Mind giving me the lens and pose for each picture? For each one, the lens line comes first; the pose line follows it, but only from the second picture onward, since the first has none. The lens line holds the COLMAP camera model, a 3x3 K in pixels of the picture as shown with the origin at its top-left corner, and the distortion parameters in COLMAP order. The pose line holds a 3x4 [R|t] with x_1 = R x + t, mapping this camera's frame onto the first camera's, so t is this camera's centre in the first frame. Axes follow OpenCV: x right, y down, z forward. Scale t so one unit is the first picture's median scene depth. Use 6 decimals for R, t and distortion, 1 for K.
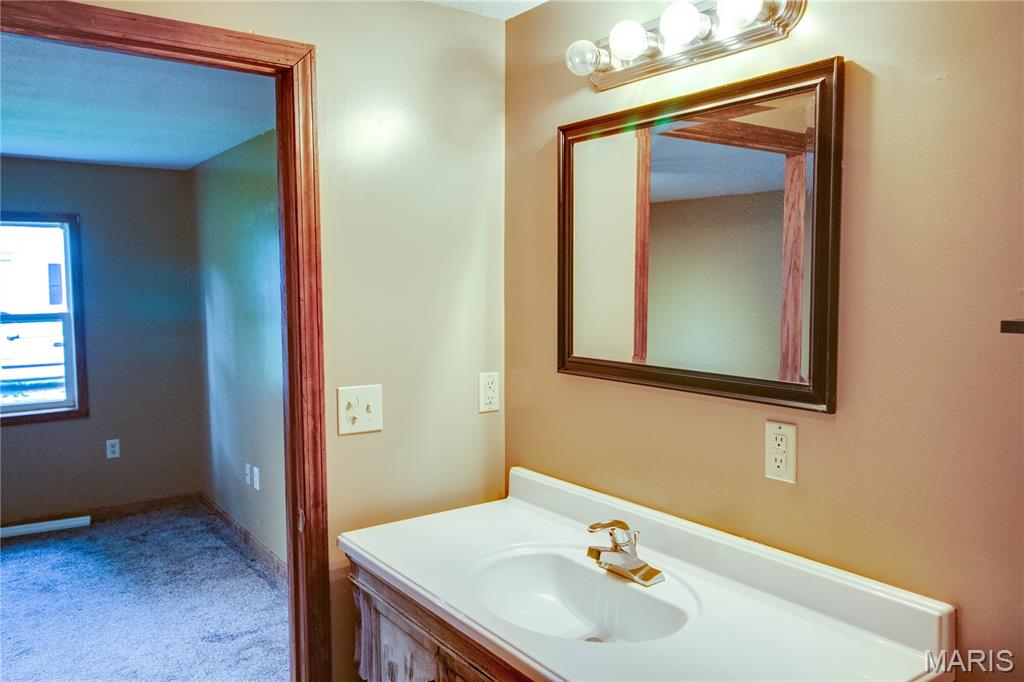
lens RADIAL K [[794.3, 0, 512.3], [0, 794.3, 334.0], [0, 0, 1]] dist [-0.001531, -0.006023]
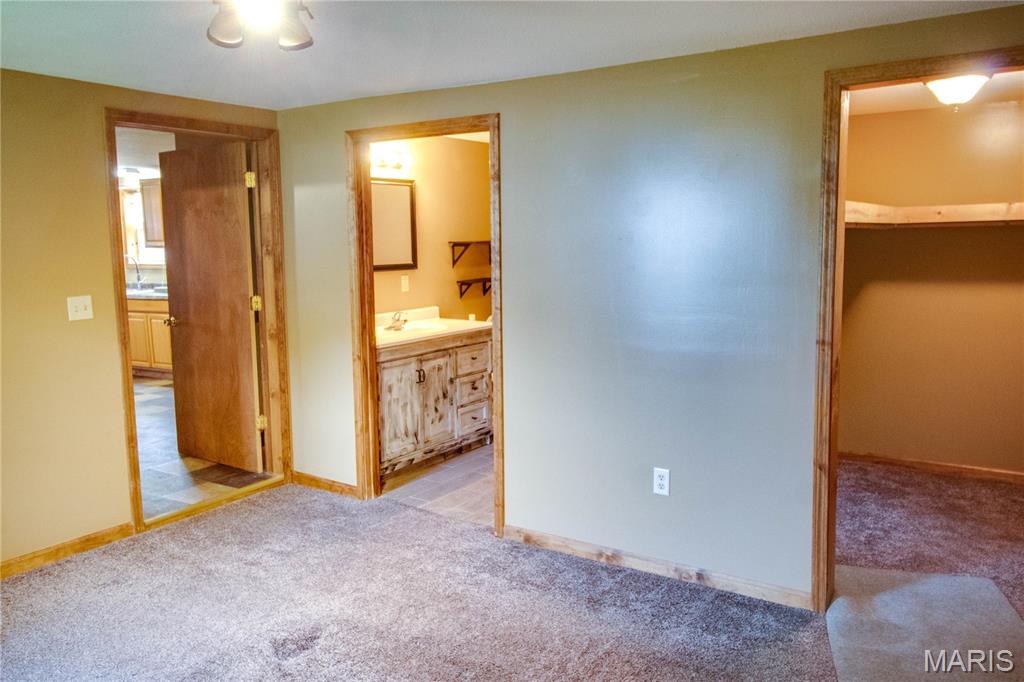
lens RADIAL K [[823.8, 0, 518.2], [0, 823.8, 334.1], [0, 0, 1]] dist [0.014255, -0.007902]
pose [[-0.350043, -0.104849, 0.930847, -2.661578], [0.085953, 0.985929, 0.143376, -0.093419], [-0.932782, 0.130197, -0.336105, 1.426714]]
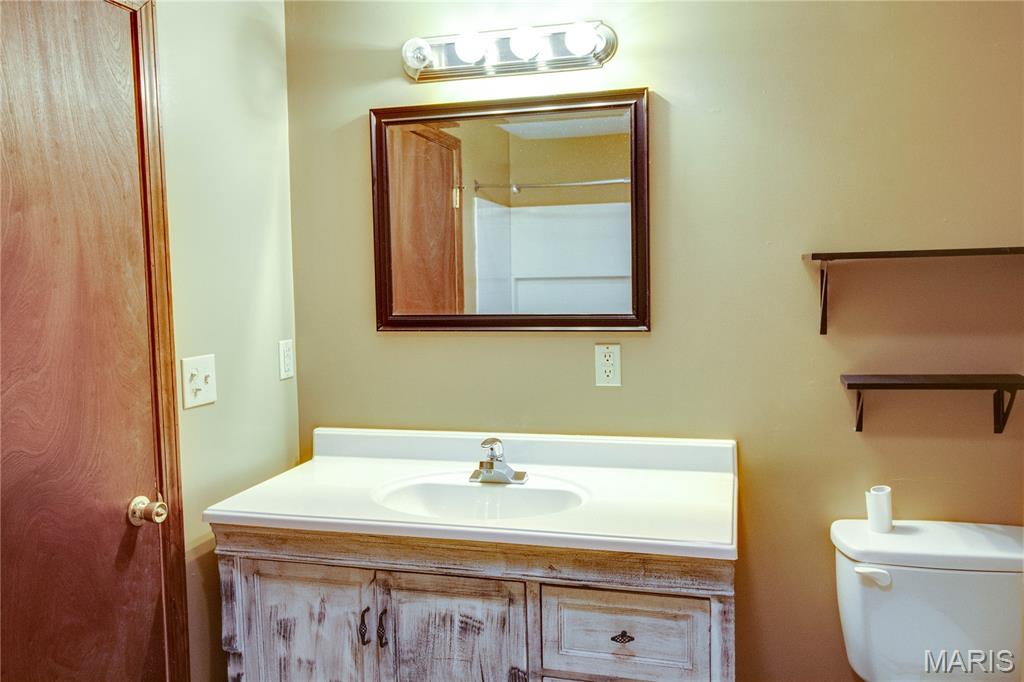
lens RADIAL K [[823.8, 0, 518.2], [0, 823.8, 334.1], [0, 0, 1]] dist [0.014255, -0.007902]
pose [[0.775291, -0.059015, 0.628841, -0.540612], [0.060133, 0.997999, 0.019522, 0.044171], [-0.628735, 0.022679, 0.777289, -0.019017]]
